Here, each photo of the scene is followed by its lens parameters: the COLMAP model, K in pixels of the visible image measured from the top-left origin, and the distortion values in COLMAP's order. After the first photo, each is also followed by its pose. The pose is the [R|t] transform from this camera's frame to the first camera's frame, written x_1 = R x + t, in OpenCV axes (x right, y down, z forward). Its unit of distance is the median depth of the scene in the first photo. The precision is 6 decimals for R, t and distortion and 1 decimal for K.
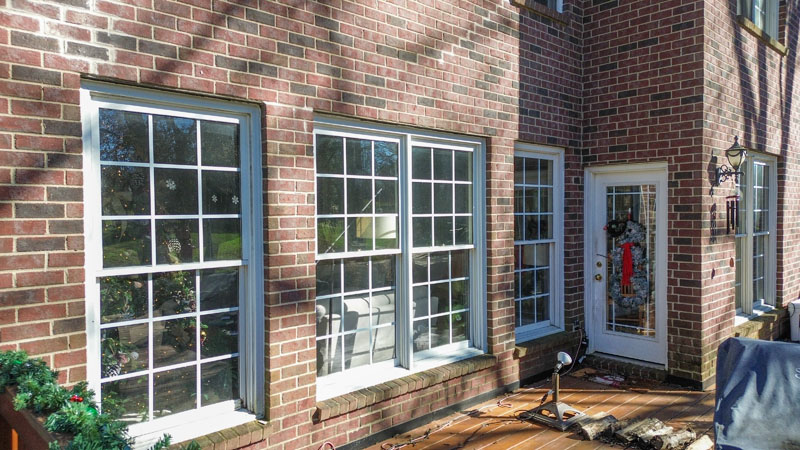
lens RADIAL K [[567.0, 0, 400.0], [0, 567.0, 225.0], [0, 0, 1]] dist [0.076580, -0.075602]
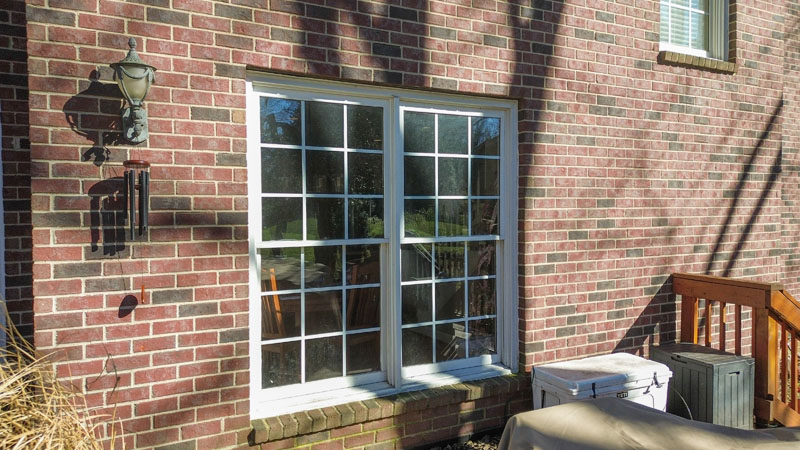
lens RADIAL K [[556.7, 0, 399.9], [0, 556.7, 189.8], [0, 0, 1]] dist [0.001457, -0.000011]
pose [[0.958055, 0.013876, -0.286247, 0.110988], [-0.022446, 0.999392, -0.026682, -0.002403], [0.285703, 0.031988, 0.957784, 0.109564]]
